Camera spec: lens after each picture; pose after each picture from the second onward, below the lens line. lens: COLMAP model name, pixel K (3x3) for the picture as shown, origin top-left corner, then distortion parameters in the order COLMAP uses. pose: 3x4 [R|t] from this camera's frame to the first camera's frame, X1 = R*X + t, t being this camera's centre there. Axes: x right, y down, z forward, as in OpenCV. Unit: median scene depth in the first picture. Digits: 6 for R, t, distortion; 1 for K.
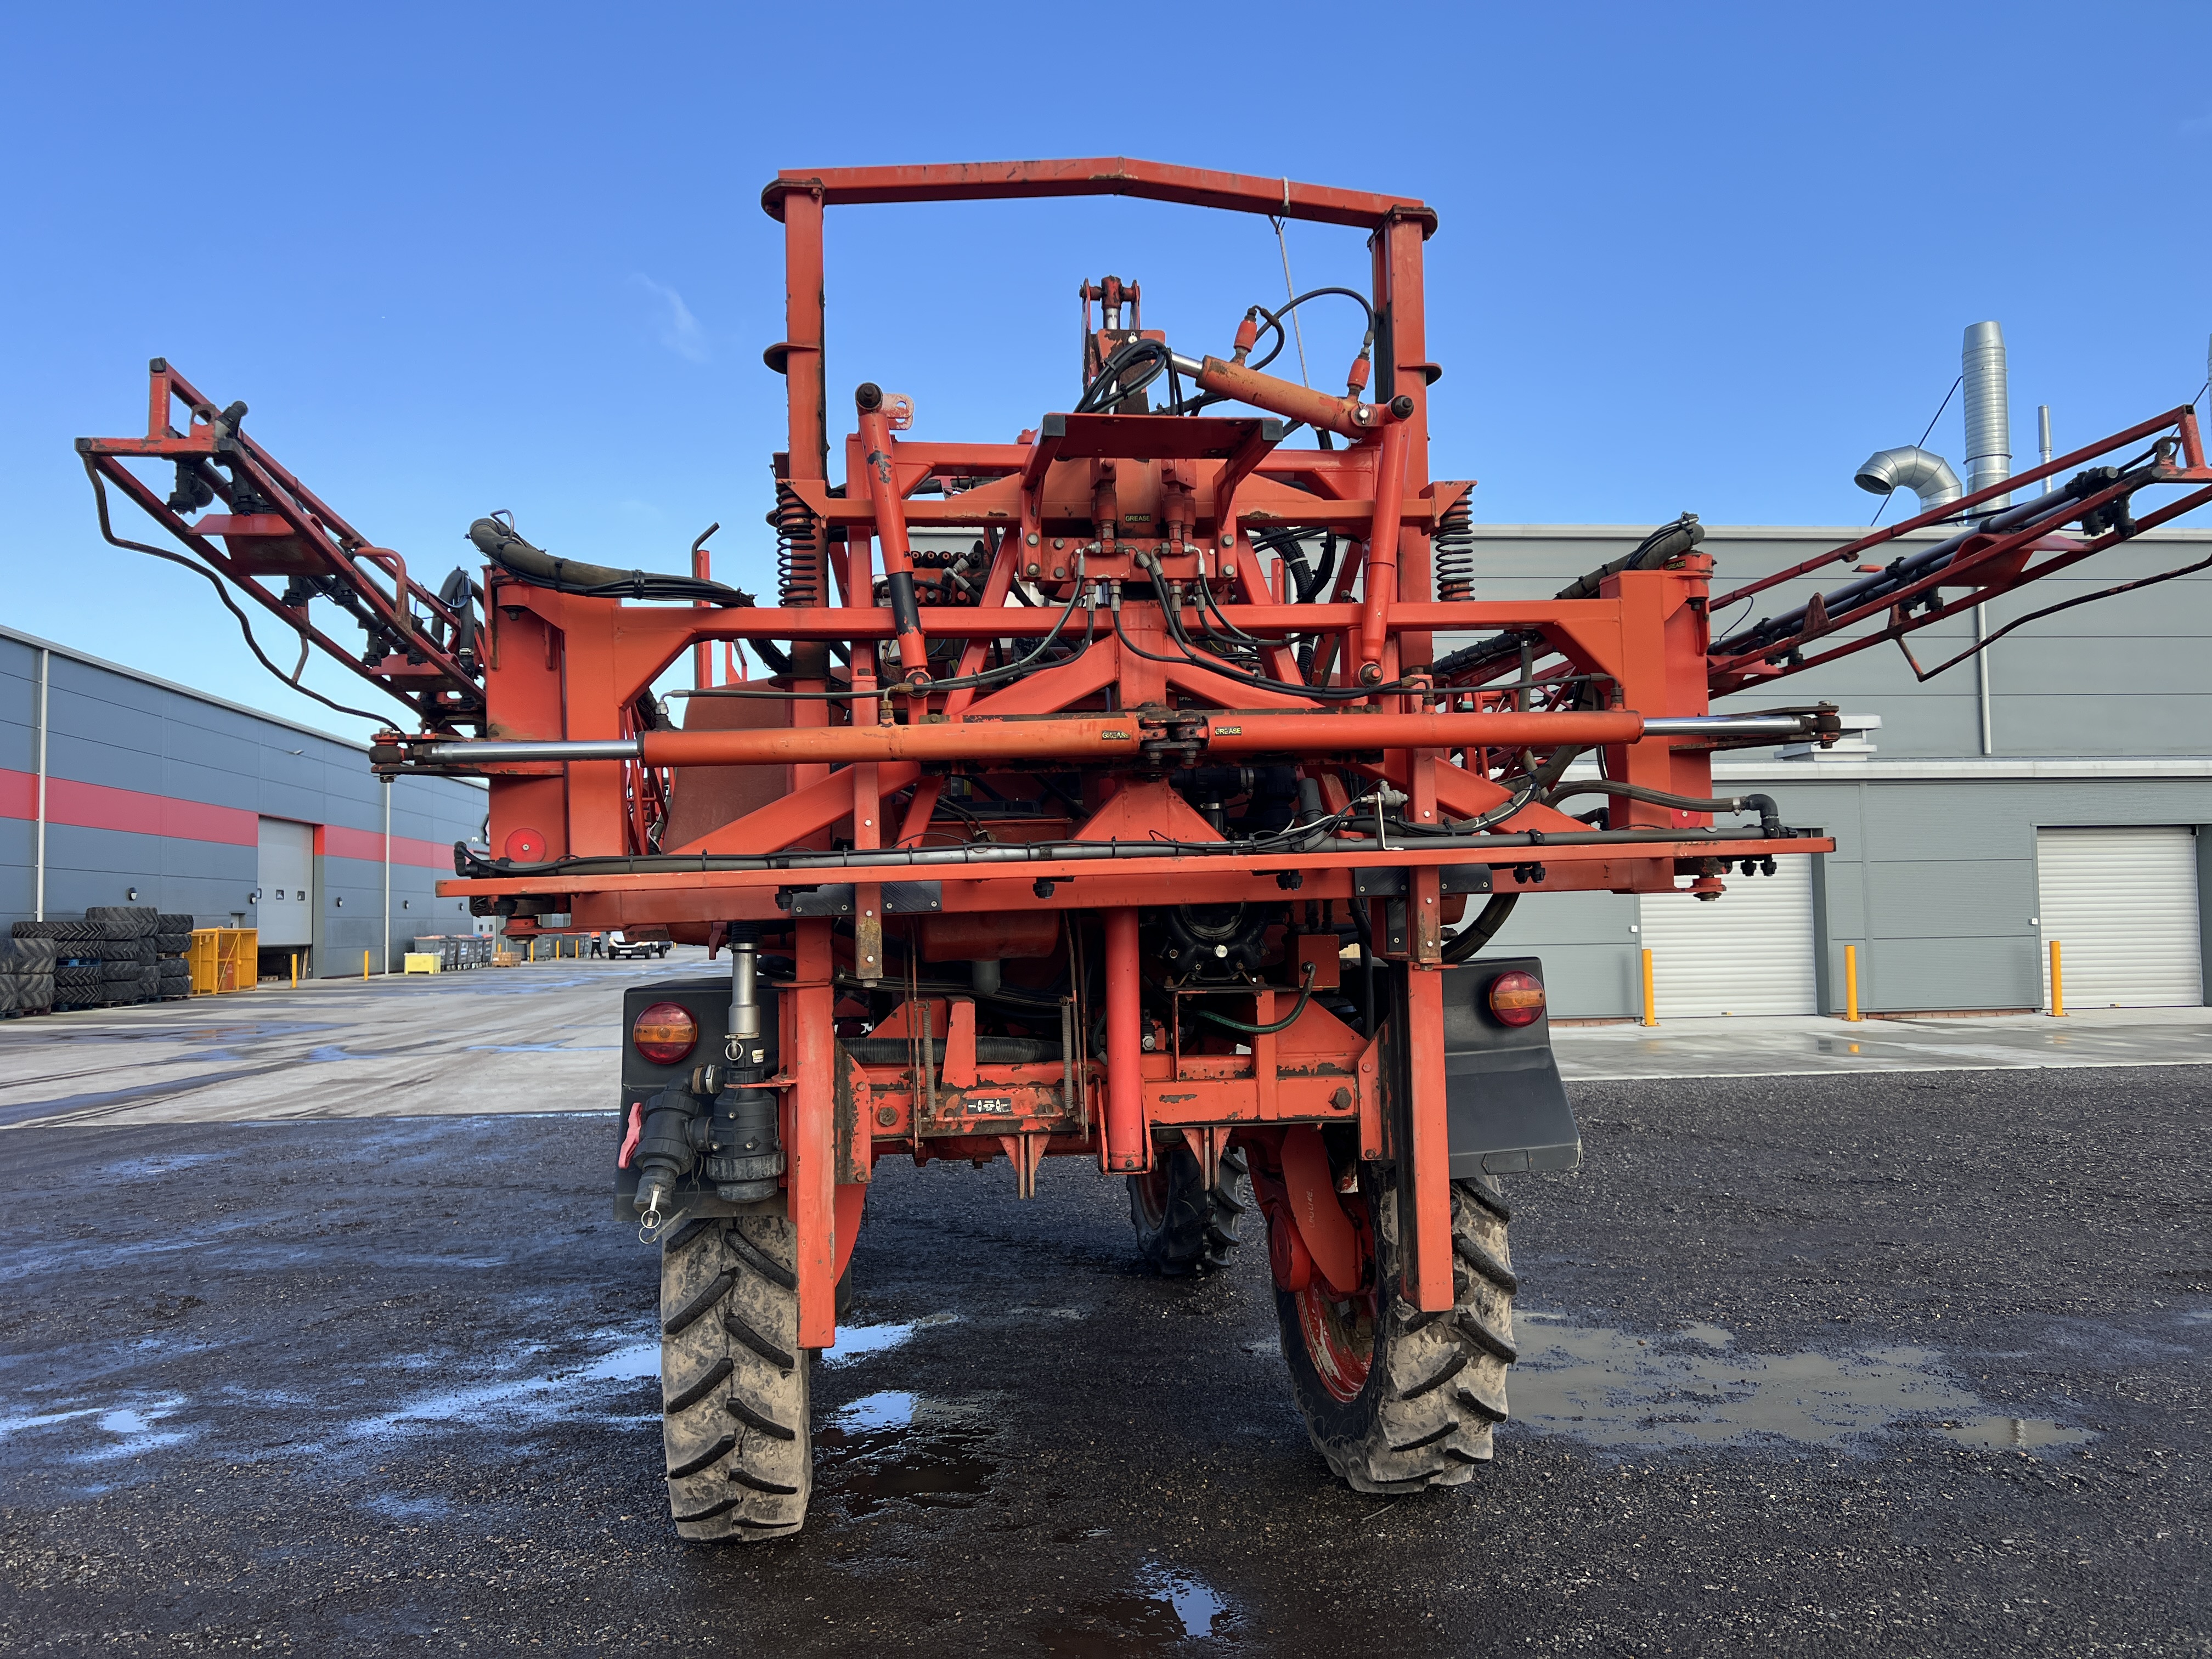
lens RADIAL K [[1658.9, 0, 1106.0], [0, 1658.9, 829.5], [0, 0, 1]] dist [0.037619, -0.038295]
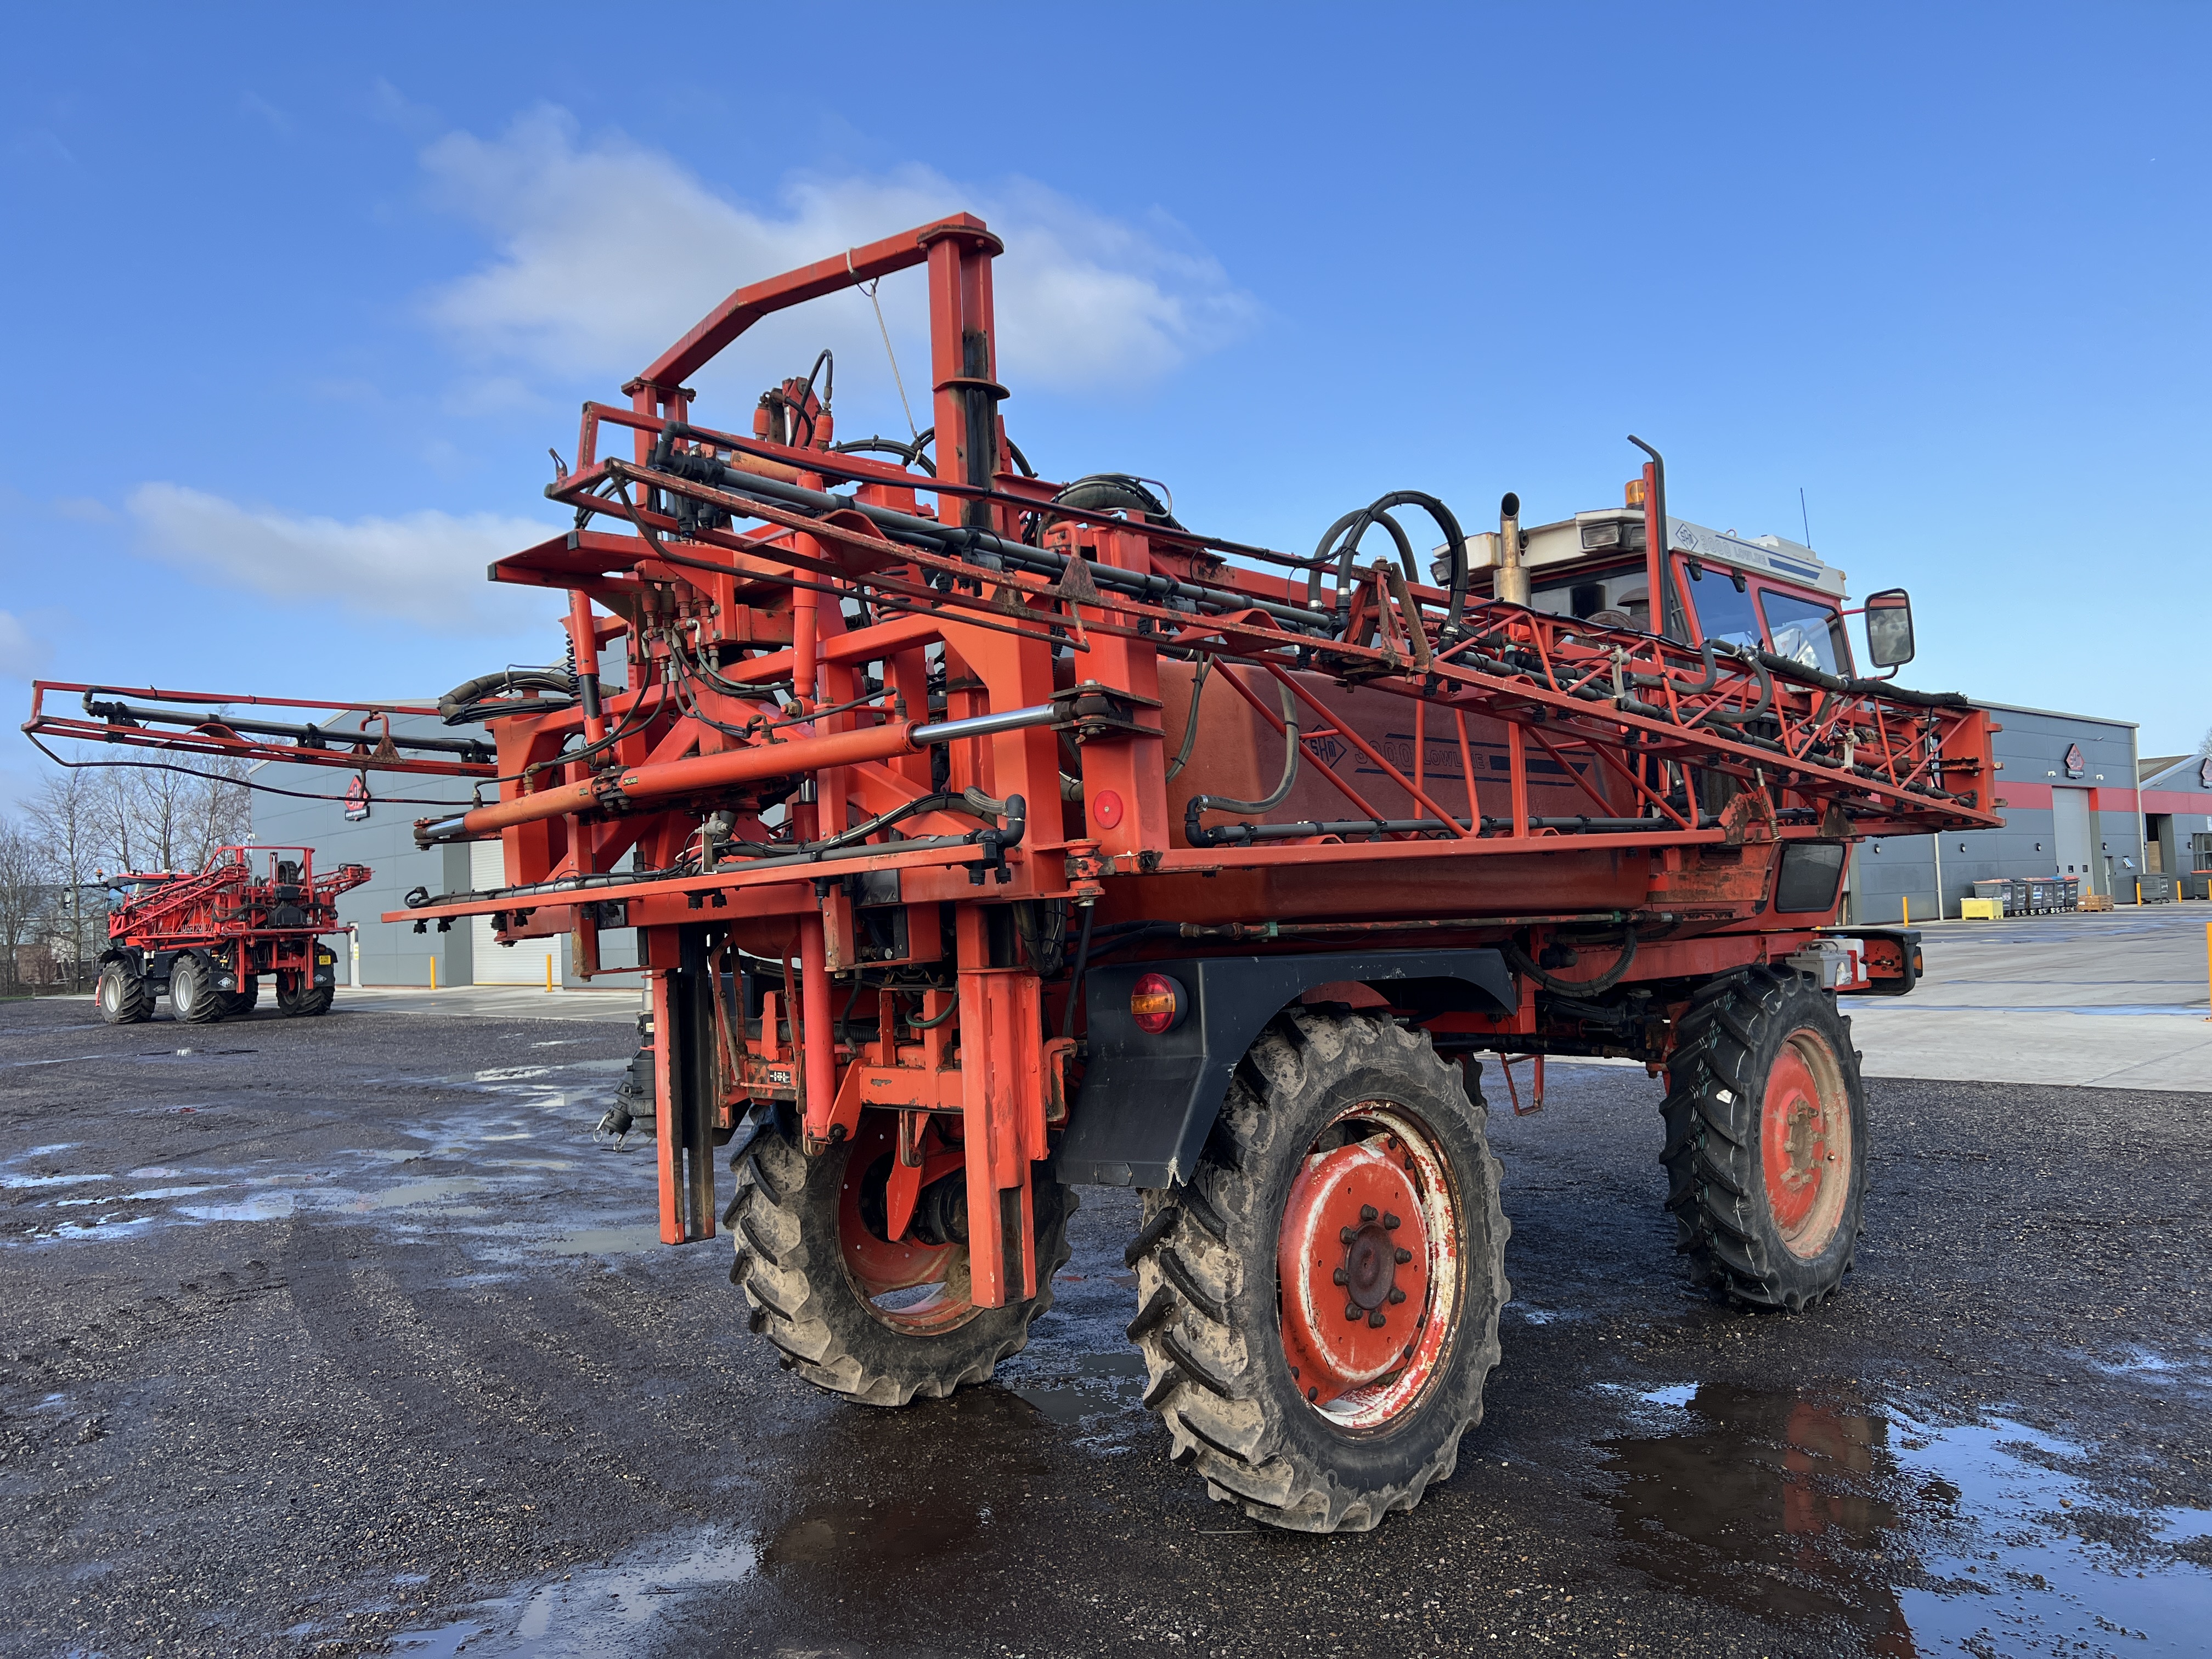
lens RADIAL K [[1658.0, 0, 1108.2], [0, 1658.0, 840.0], [0, 0, 1]] dist [0.047740, -0.060510]
pose [[0.598957, -0.040068, -0.799778, 0.961995], [0.072616, 0.997350, 0.004417, 0.003050], [0.797482, -0.060723, 0.600279, 0.415919]]
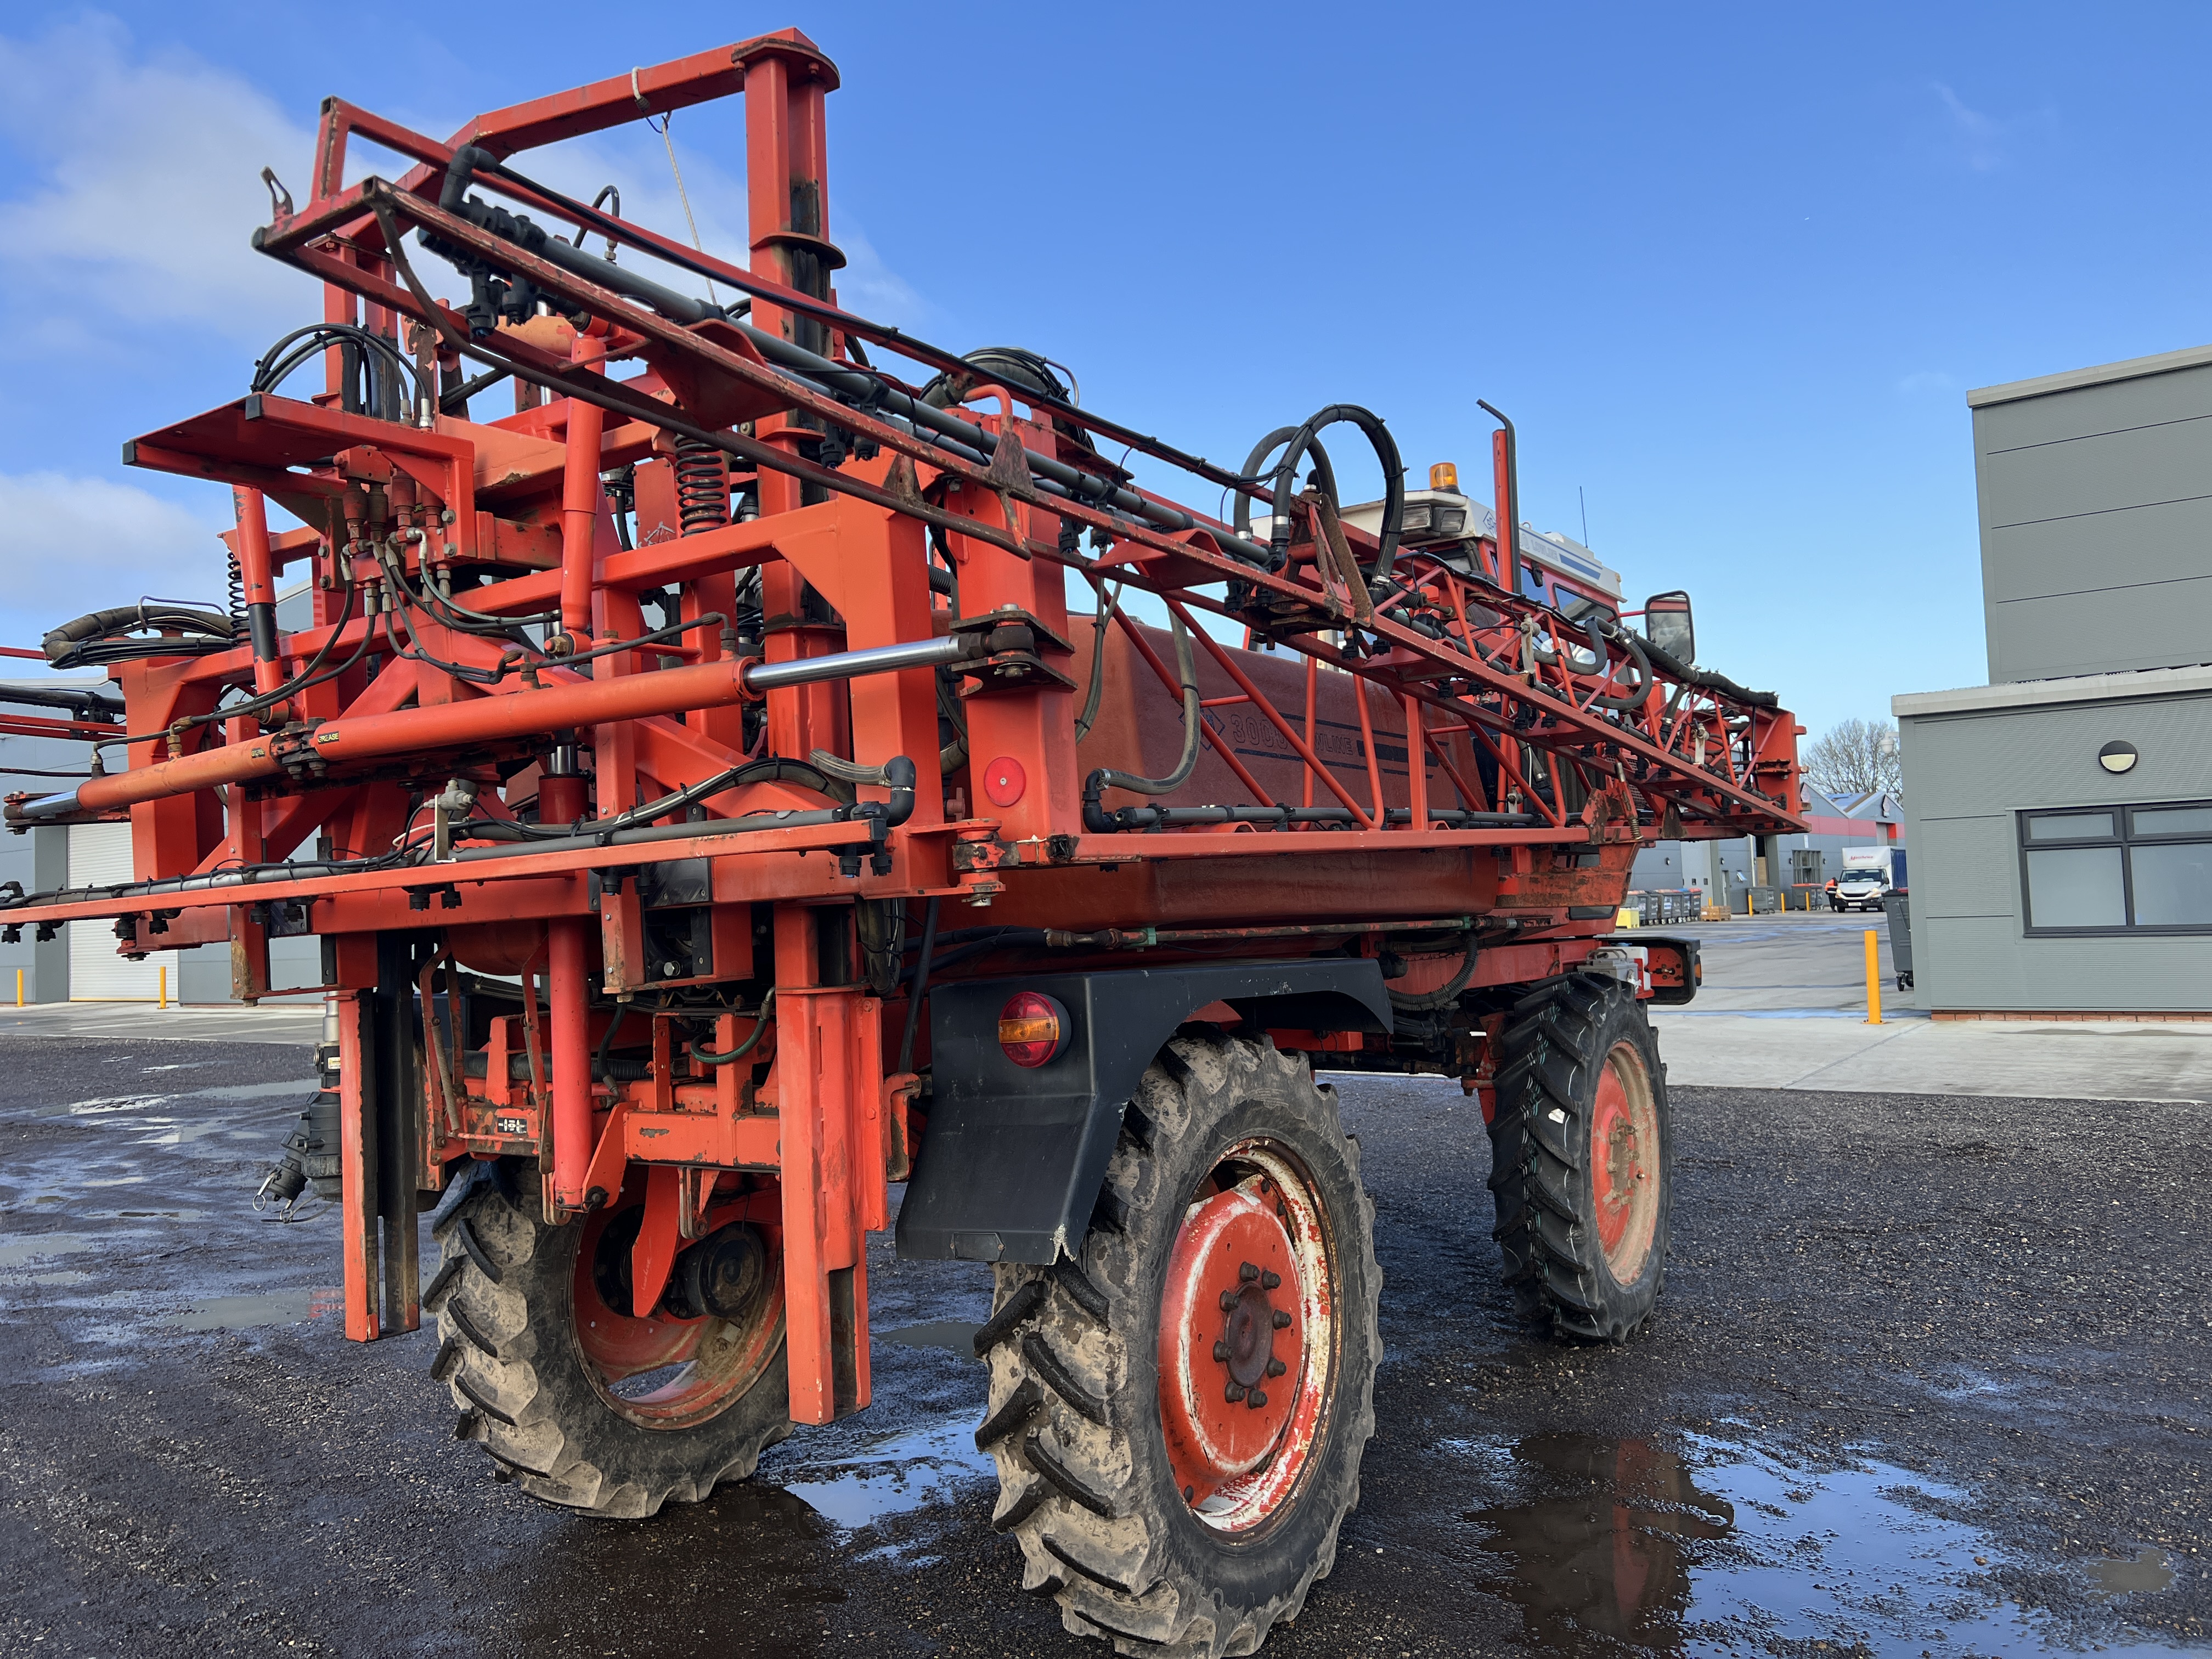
lens RADIAL K [[1658.9, 0, 1106.0], [0, 1658.9, 829.5], [0, 0, 1]] dist [0.037619, -0.038295]
pose [[0.739710, -0.041120, -0.671668, 0.763183], [0.060688, 0.998140, 0.005729, 0.008618], [0.670183, -0.045000, 0.740830, 0.463720]]
